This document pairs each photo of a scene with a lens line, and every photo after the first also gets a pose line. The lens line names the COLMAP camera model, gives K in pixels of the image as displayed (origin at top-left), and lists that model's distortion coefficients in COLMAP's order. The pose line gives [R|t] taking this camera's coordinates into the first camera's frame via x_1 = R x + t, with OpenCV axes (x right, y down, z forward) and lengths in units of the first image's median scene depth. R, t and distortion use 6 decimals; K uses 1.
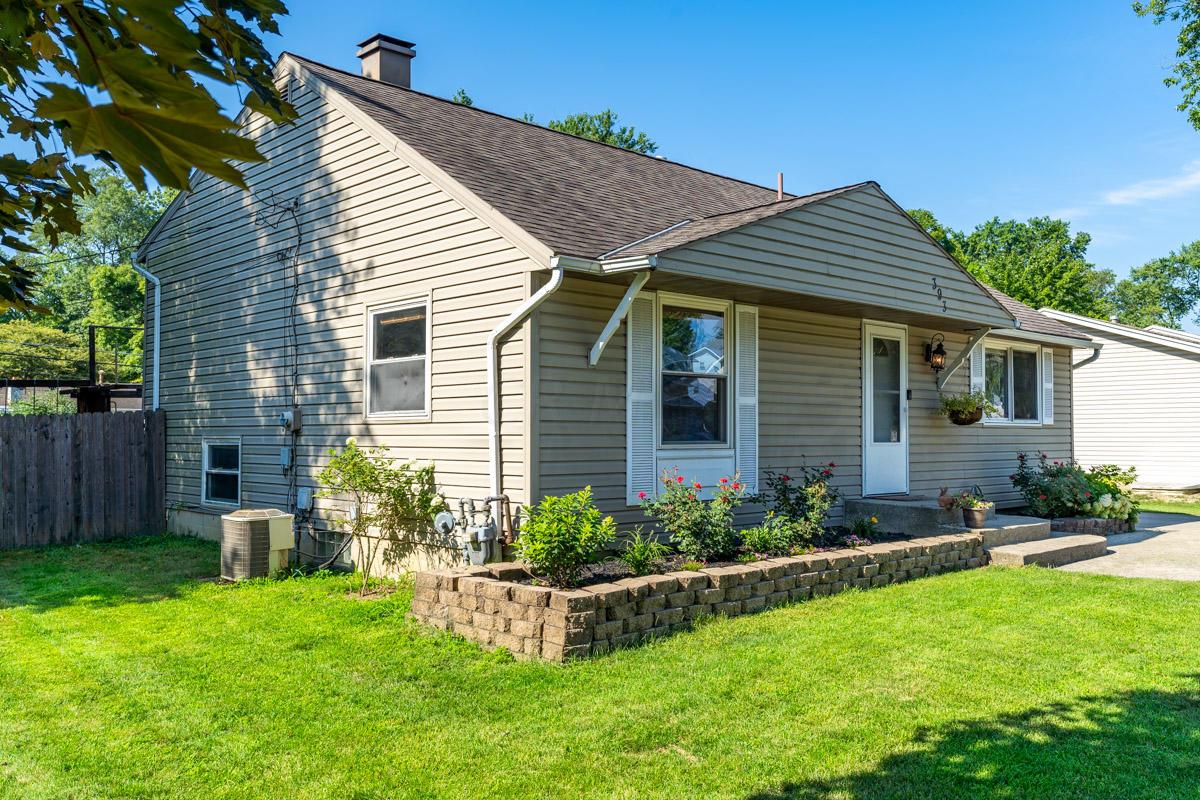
lens RADIAL K [[1010.7, 0, 600.1], [0, 1010.7, 399.3], [0, 0, 1]] dist [-0.001210, 0.000983]
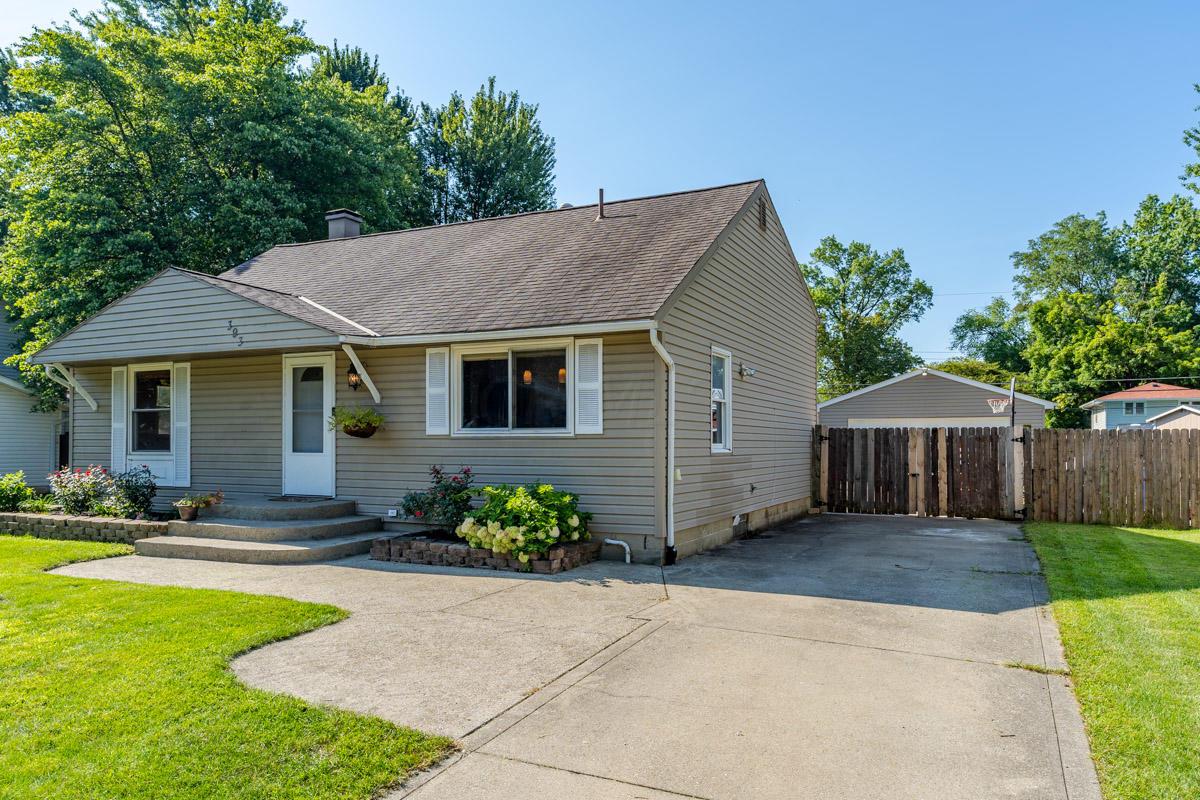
lens RADIAL K [[817.0, 0, 601.1], [0, 817.0, 407.5], [0, 0, 1]] dist [0.006100, -0.000294]
pose [[0.362338, -0.038428, -0.931254, 1.367009], [0.034641, 0.999015, -0.027746, 0.029108], [0.931403, -0.022206, 0.363312, 1.008456]]
